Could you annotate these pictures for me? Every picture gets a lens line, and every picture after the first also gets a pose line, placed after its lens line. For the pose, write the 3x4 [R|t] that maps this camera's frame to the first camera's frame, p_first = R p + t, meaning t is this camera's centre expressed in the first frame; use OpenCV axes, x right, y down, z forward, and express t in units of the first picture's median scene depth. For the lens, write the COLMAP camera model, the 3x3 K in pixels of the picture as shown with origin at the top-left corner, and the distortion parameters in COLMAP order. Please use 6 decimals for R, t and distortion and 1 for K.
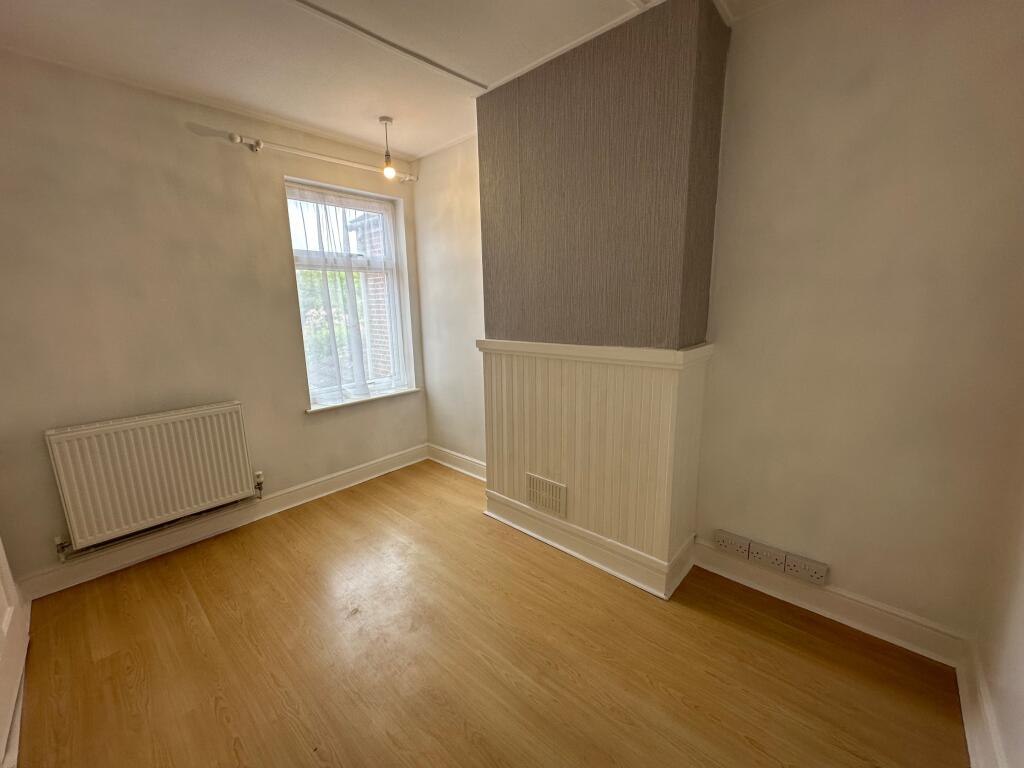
lens RADIAL K [[409.9, 0, 512.0], [0, 409.9, 384.0], [0, 0, 1]] dist [-0.002913, -0.000061]
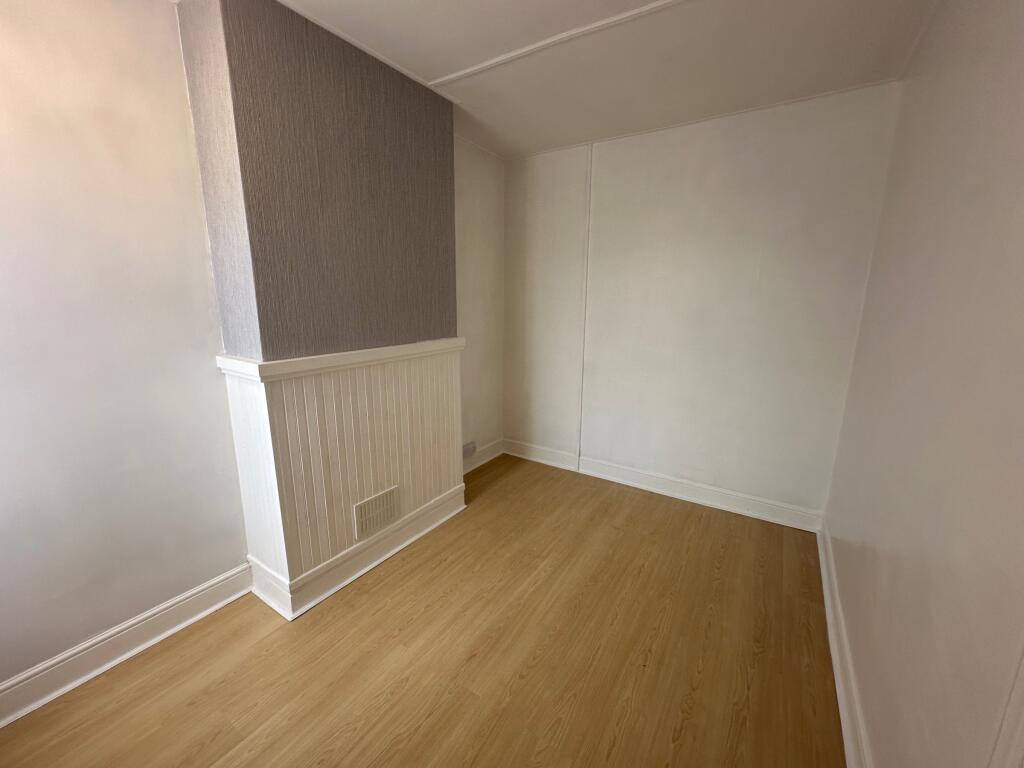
lens RADIAL K [[409.9, 0, 512.0], [0, 409.9, 384.0], [0, 0, 1]] dist [-0.002913, -0.000061]
pose [[-0.158891, -0.190385, 0.968766, -0.856368], [0.190294, 0.956927, 0.219269, -0.161936], [-0.968784, 0.219191, -0.115817, 0.789418]]
